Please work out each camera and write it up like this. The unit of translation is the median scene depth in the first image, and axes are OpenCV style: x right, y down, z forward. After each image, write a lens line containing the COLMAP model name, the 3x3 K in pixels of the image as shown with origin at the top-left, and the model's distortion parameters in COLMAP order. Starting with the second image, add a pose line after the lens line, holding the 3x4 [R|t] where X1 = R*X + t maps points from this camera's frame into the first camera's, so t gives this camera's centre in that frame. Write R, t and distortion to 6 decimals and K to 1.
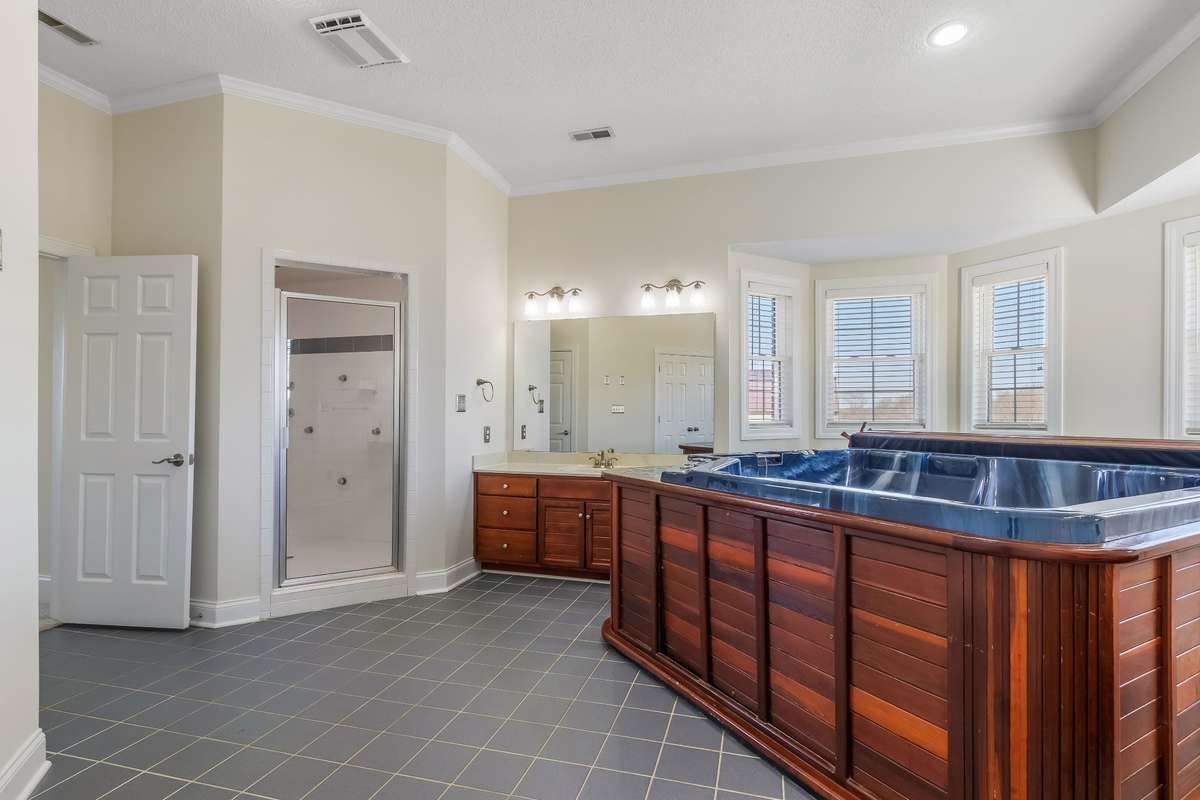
lens RADIAL K [[560.0, 0, 609.1], [0, 560.0, 400.4], [0, 0, 1]] dist [0.000681, 0.000085]
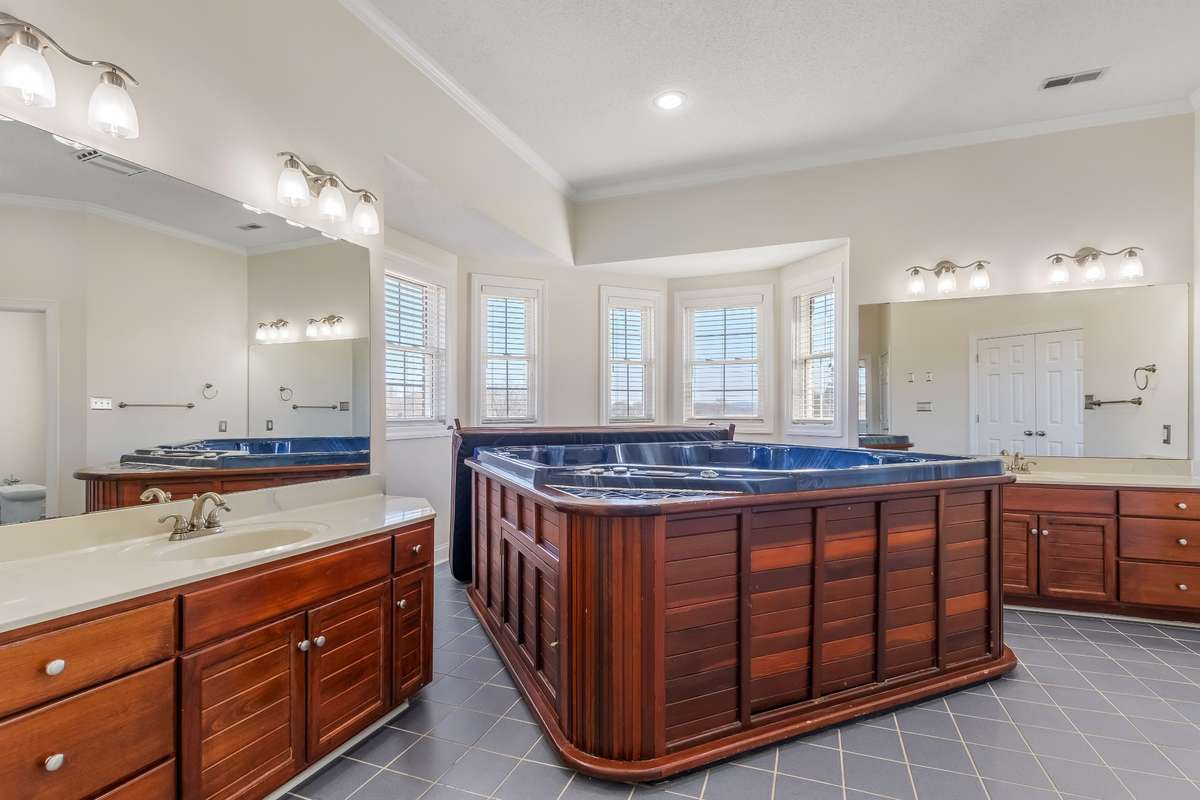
lens RADIAL K [[554.2, 0, 599.2], [0, 554.2, 404.8], [0, 0, 1]] dist [-0.002243, -0.000347]
pose [[0.102795, 0.010339, 0.994649, -0.558409], [-0.024301, 0.999674, -0.007880, 0.023240], [-0.994406, -0.023361, 0.103013, 0.909723]]
